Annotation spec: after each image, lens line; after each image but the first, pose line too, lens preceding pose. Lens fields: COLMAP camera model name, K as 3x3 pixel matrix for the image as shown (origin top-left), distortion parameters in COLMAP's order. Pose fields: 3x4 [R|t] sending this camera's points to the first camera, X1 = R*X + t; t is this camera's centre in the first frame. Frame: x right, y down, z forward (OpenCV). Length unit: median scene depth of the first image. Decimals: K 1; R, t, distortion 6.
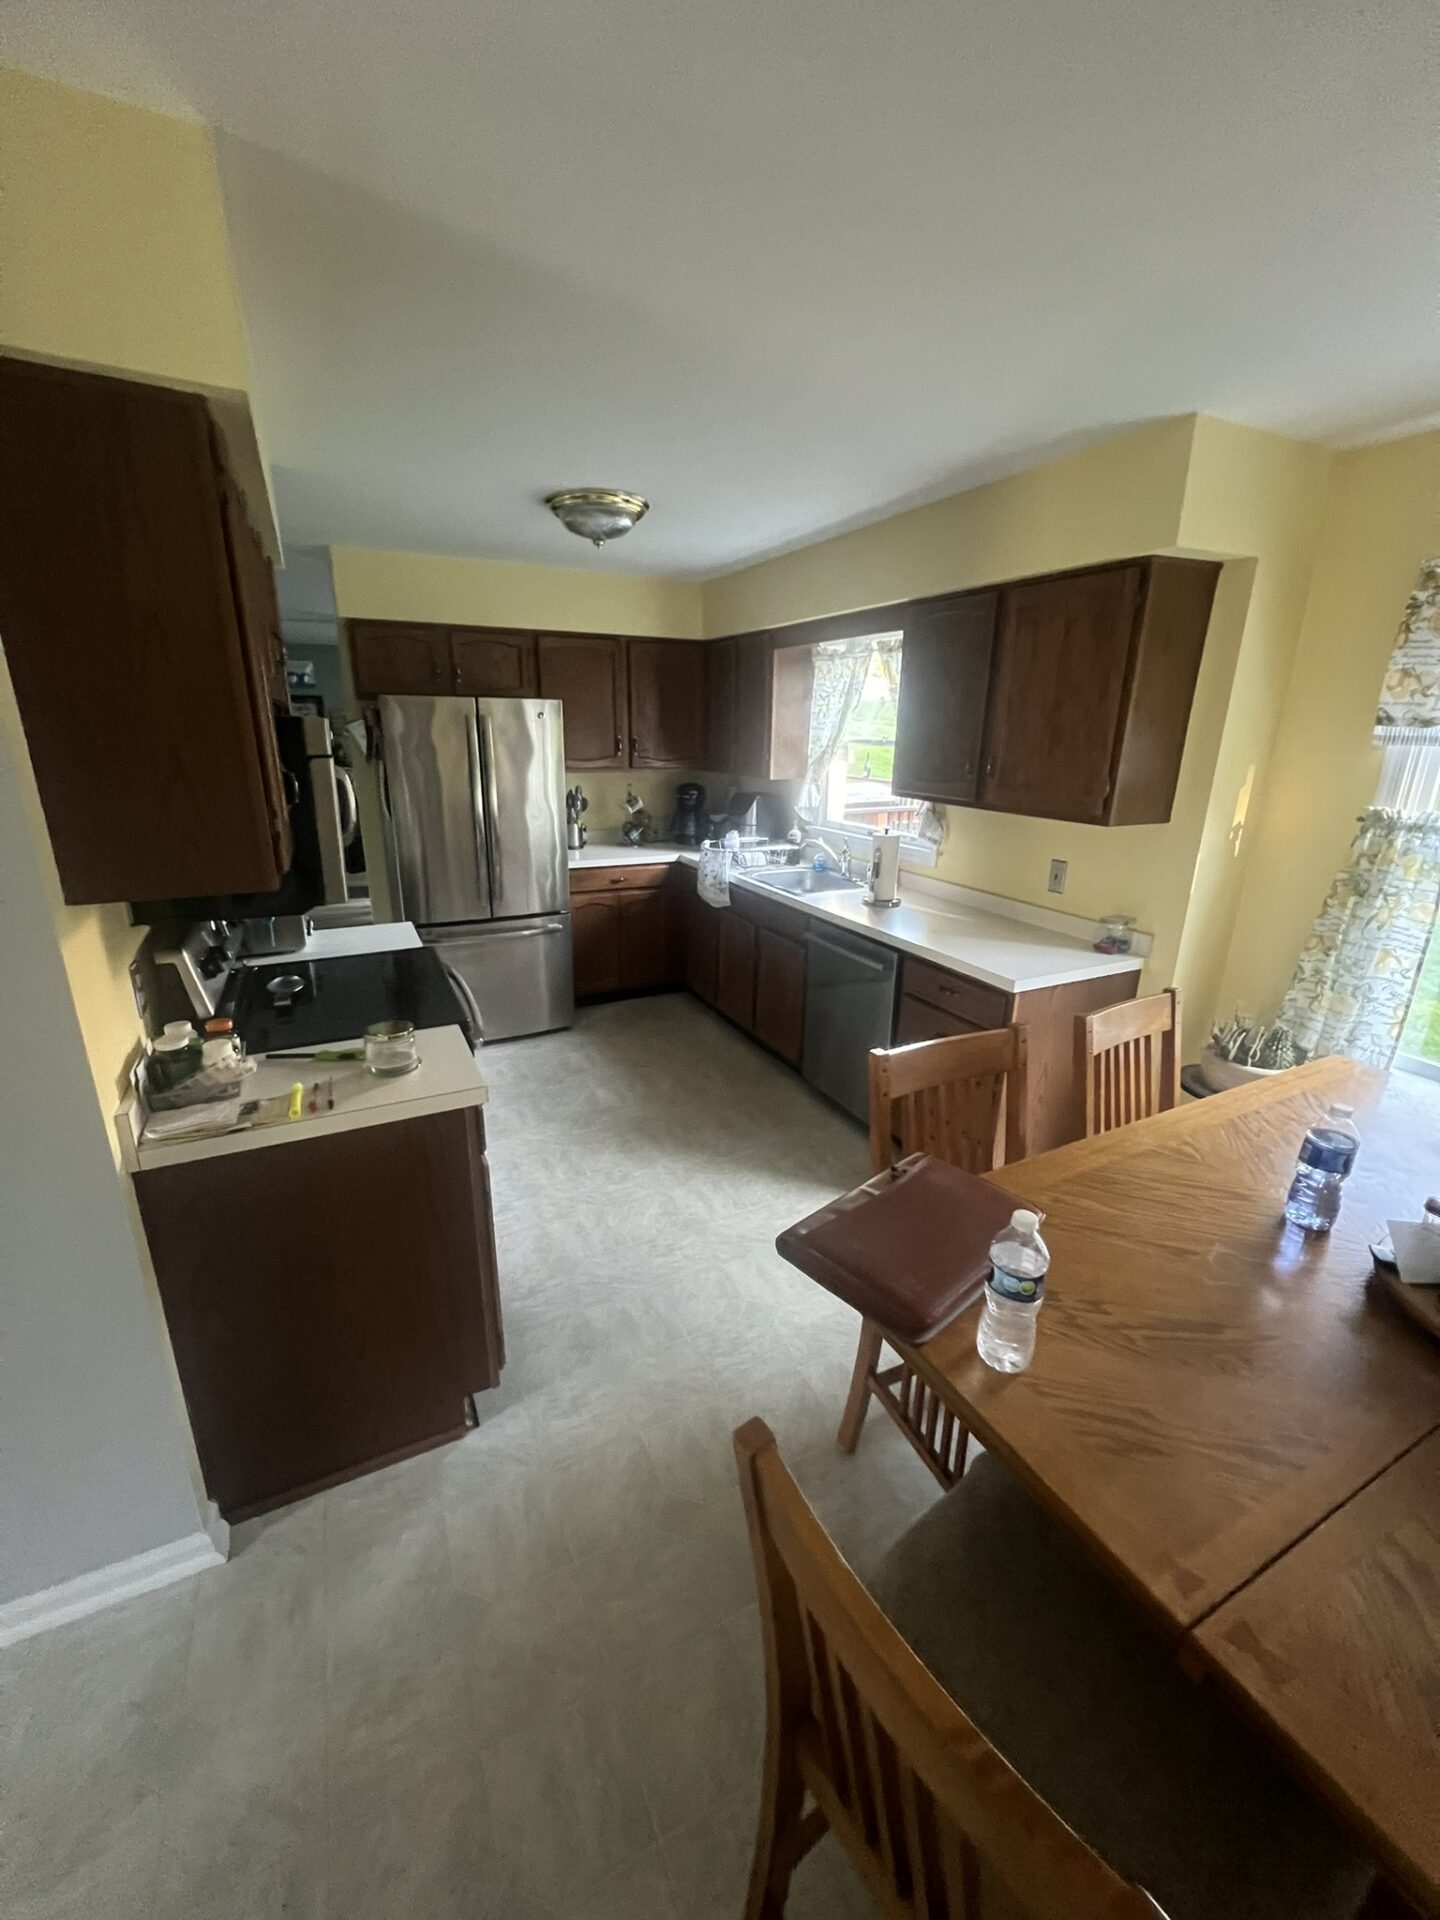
lens RADIAL K [[765.7, 0, 717.9], [0, 765.7, 959.2], [0, 0, 1]] dist [-0.000324, -0.000110]
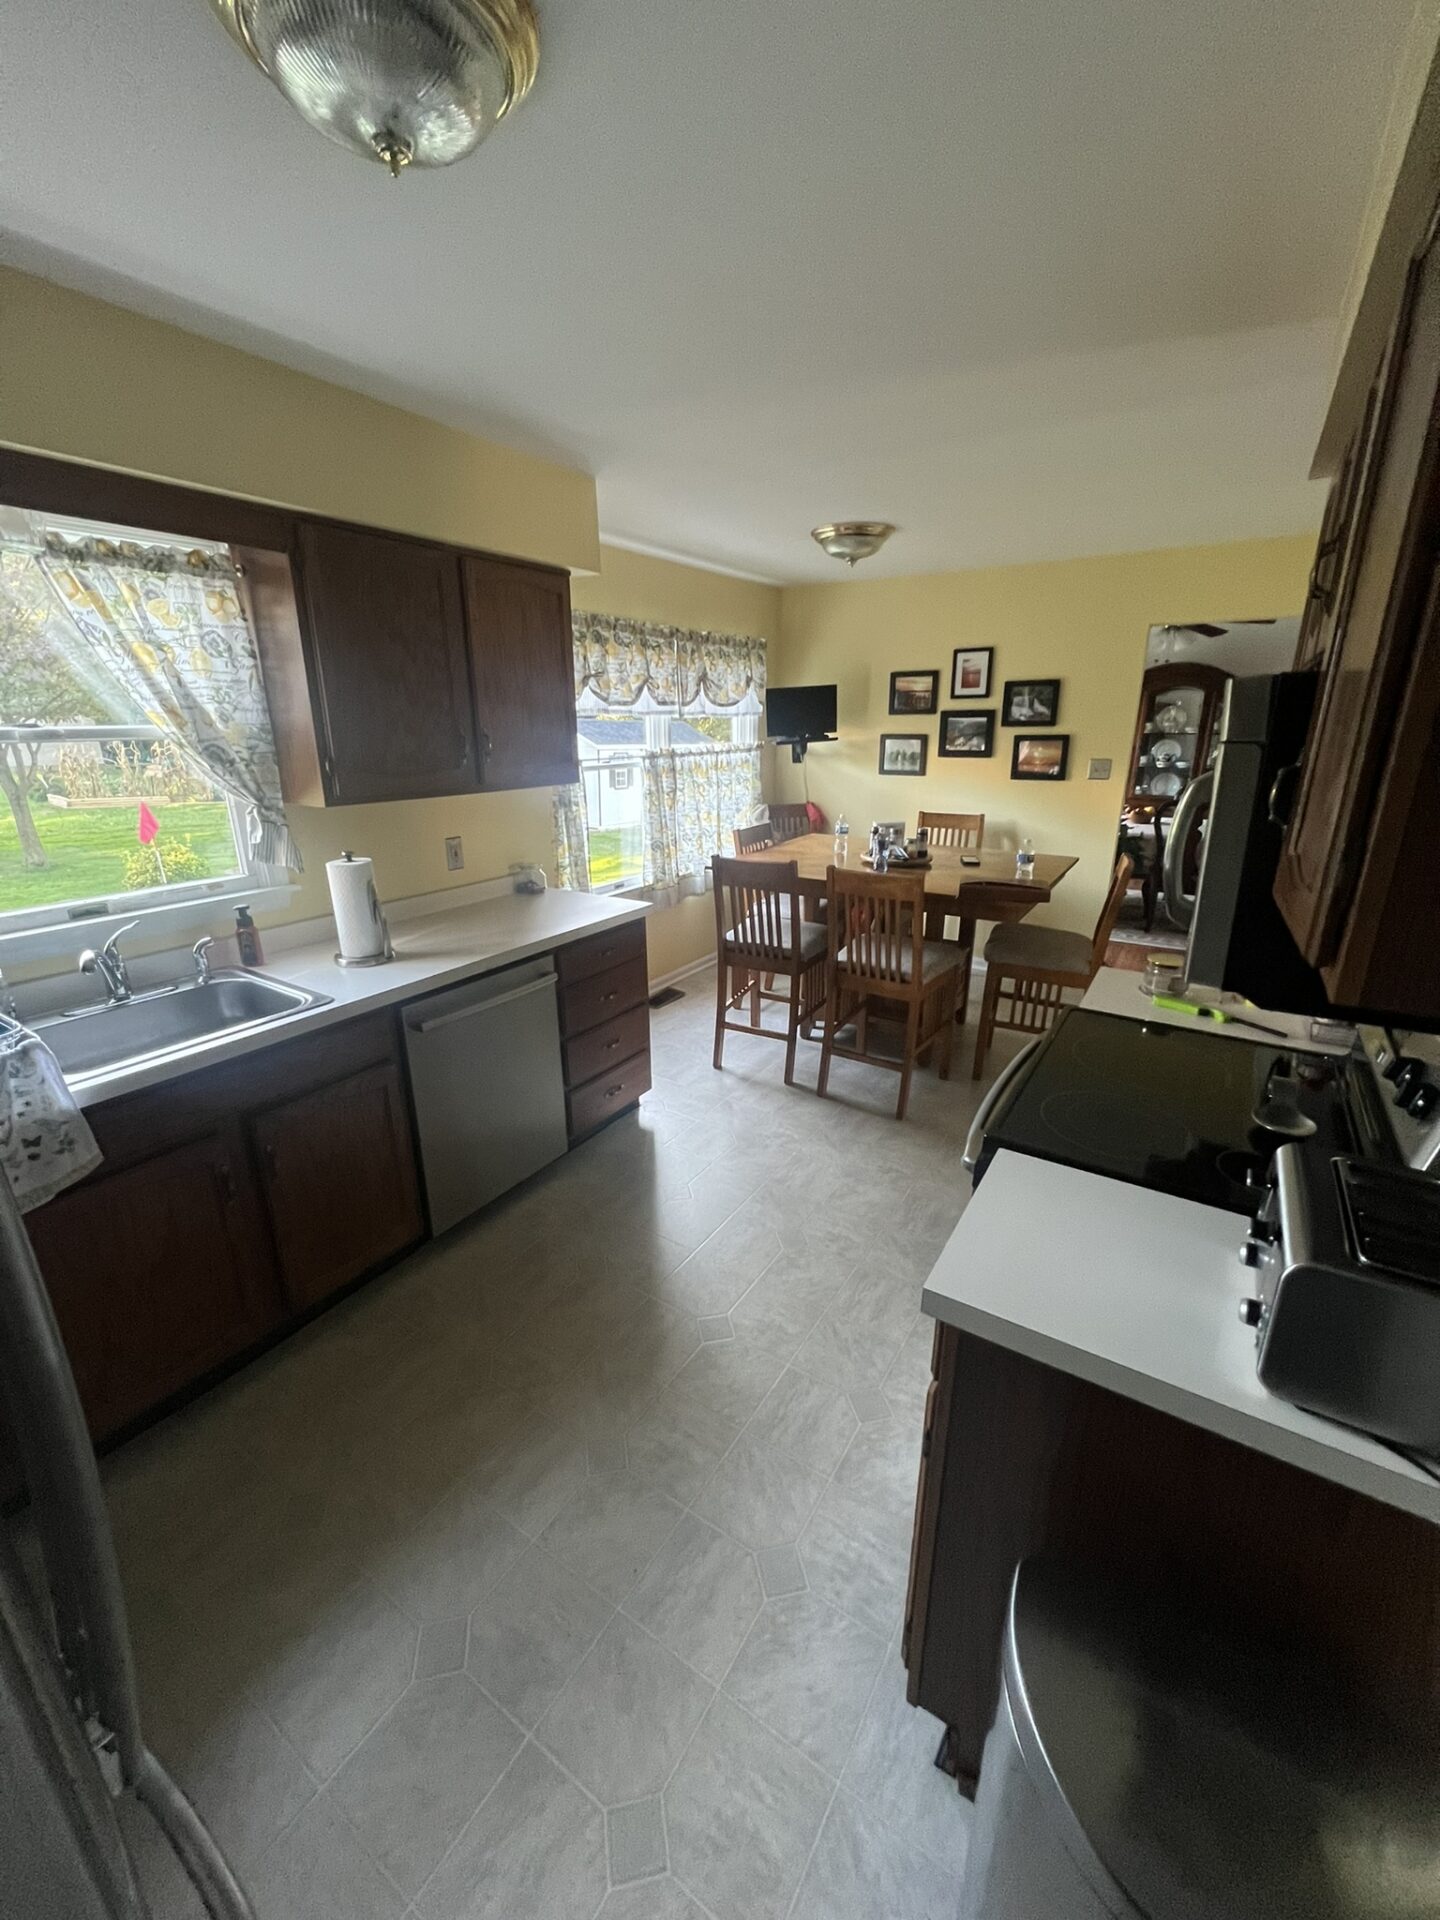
lens RADIAL K [[765.7, 0, 714.9], [0, 765.7, 955.2], [0, 0, 1]] dist [-0.000324, -0.000110]
pose [[-0.490757, -0.274661, 0.826873, -0.545654], [0.251744, 0.863841, 0.436353, -0.318644], [-0.834136, 0.422303, -0.354792, 1.043692]]
